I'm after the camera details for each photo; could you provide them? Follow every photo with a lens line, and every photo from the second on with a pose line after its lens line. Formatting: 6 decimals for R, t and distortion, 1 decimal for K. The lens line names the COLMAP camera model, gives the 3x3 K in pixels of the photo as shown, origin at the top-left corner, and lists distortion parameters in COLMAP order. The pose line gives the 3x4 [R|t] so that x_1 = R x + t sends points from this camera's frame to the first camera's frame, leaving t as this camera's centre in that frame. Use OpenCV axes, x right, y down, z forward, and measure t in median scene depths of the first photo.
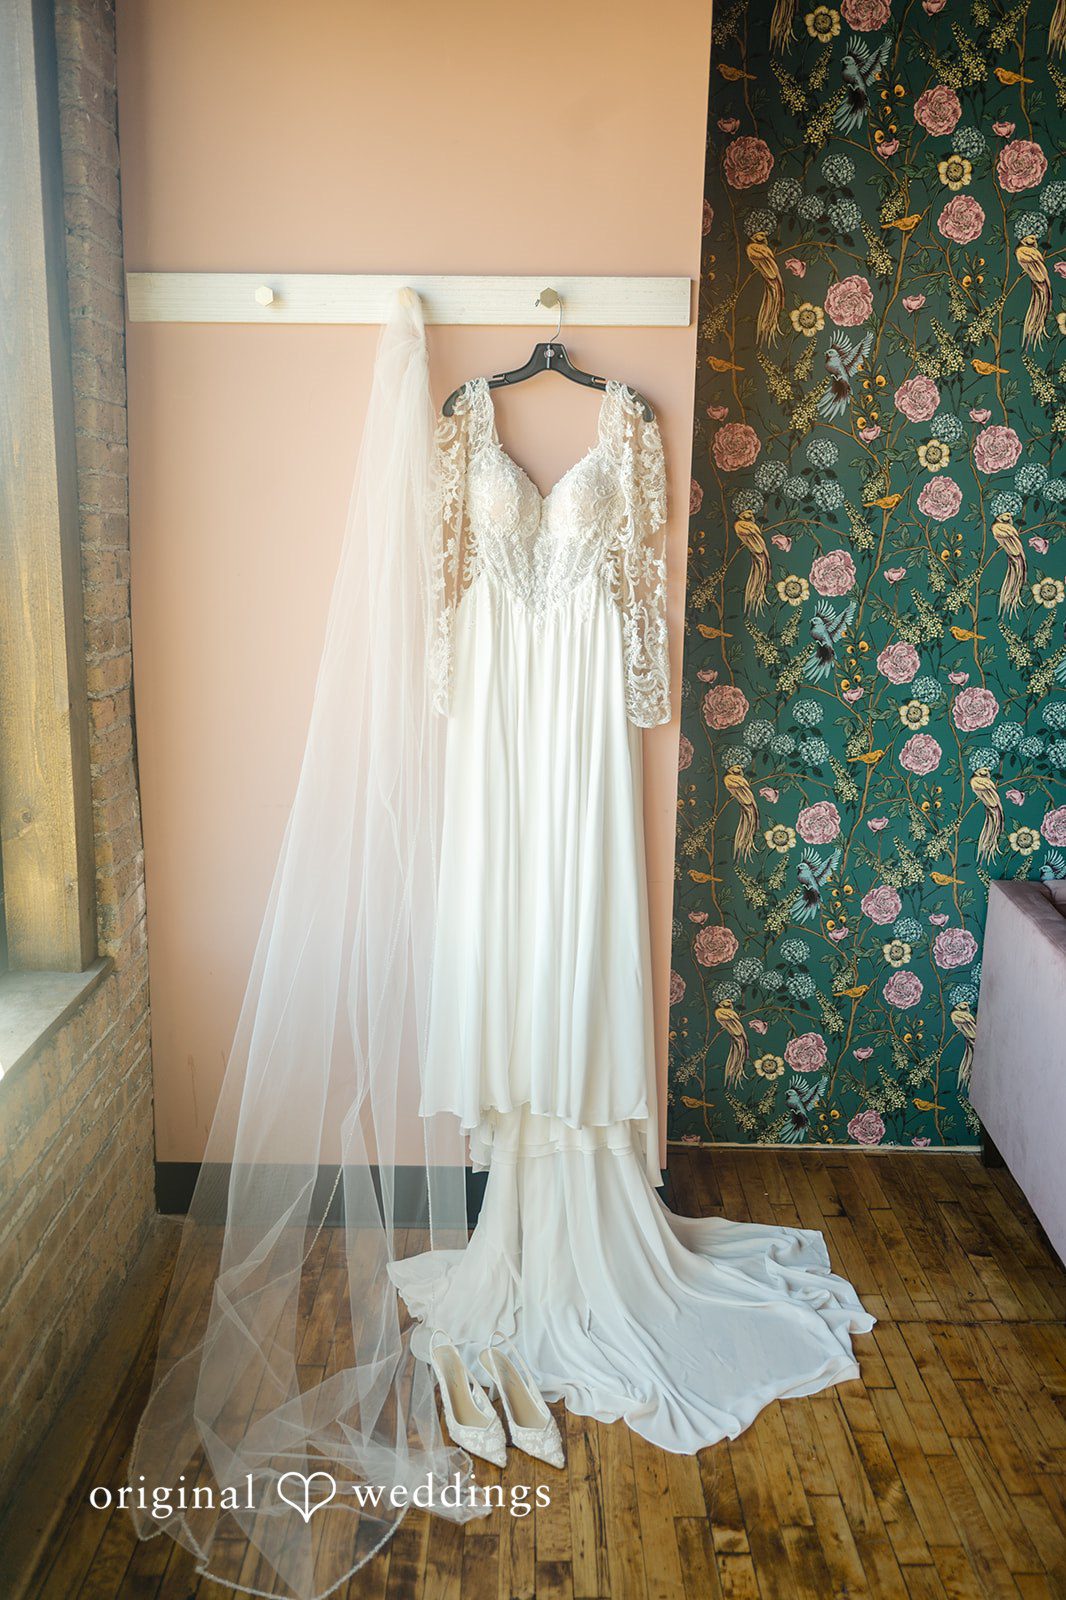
lens RADIAL K [[1259.0, 0, 533.0], [0, 1259.0, 800.0], [0, 0, 1]] dist [0.001189, -0.000206]
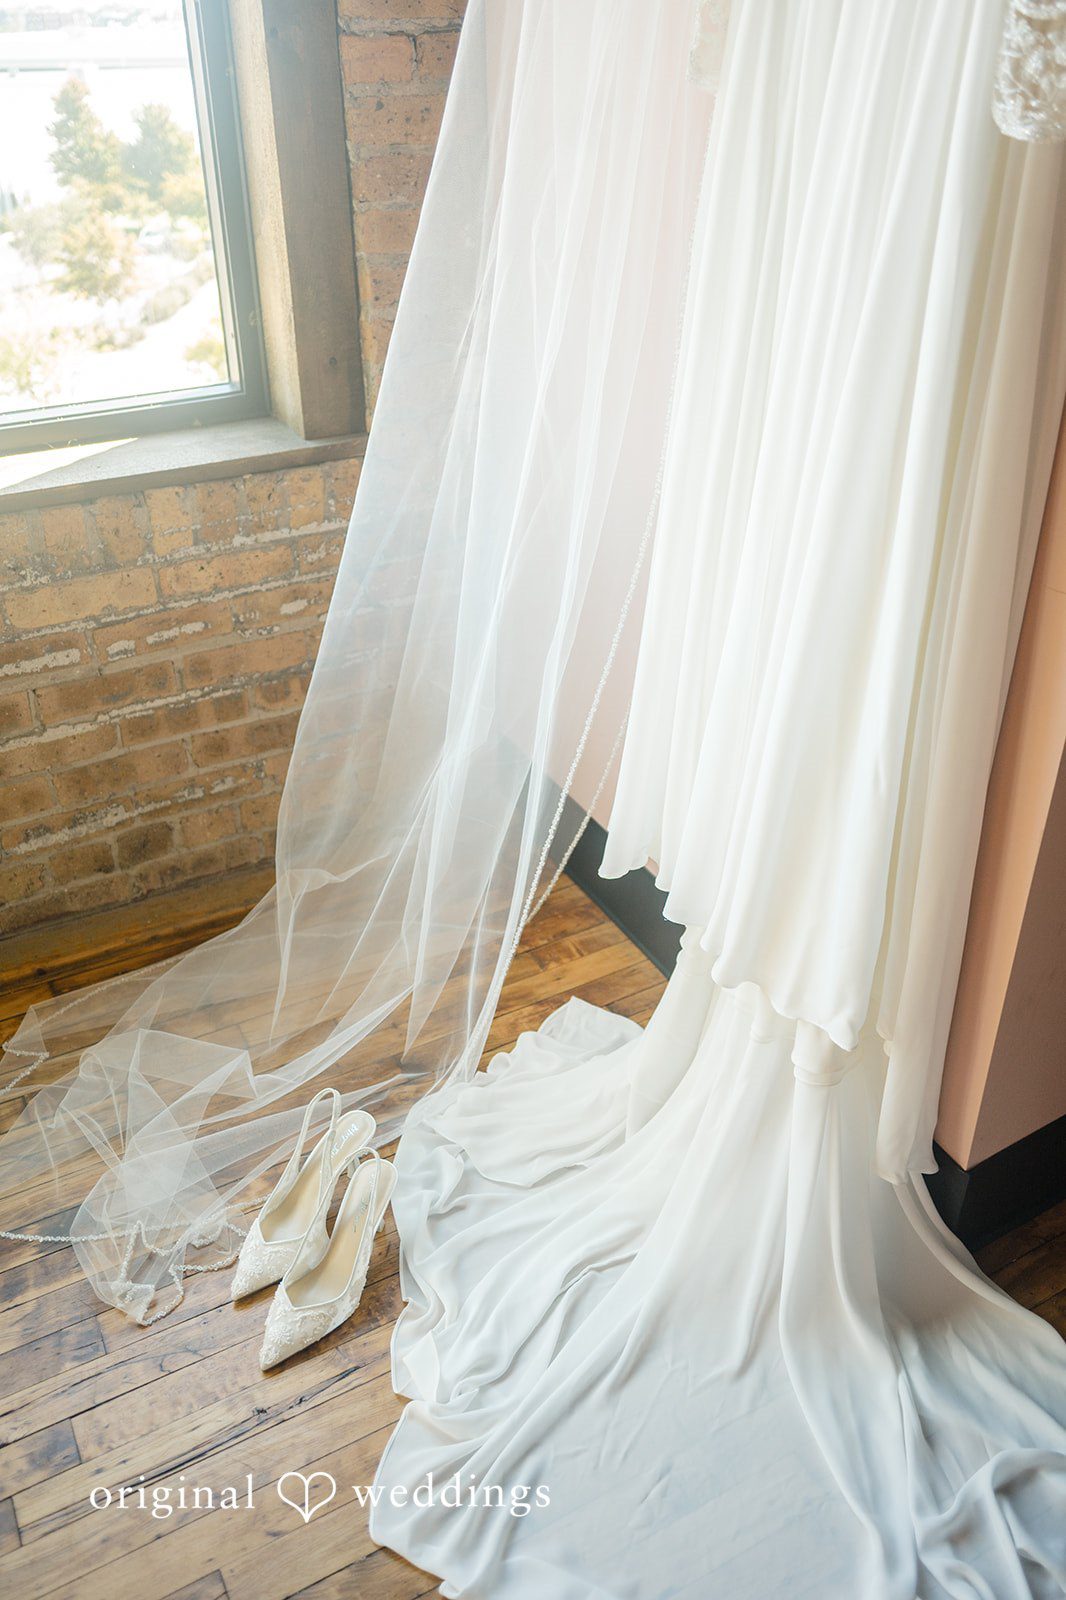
lens RADIAL K [[1259.0, 0, 533.0], [0, 1259.0, 800.0], [0, 0, 1]] dist [0.001189, -0.000206]
pose [[0.481704, 0.451788, -0.750899, 0.444305], [-0.187449, 0.890152, 0.415322, -0.016017], [0.856052, -0.059307, 0.513477, 0.820368]]
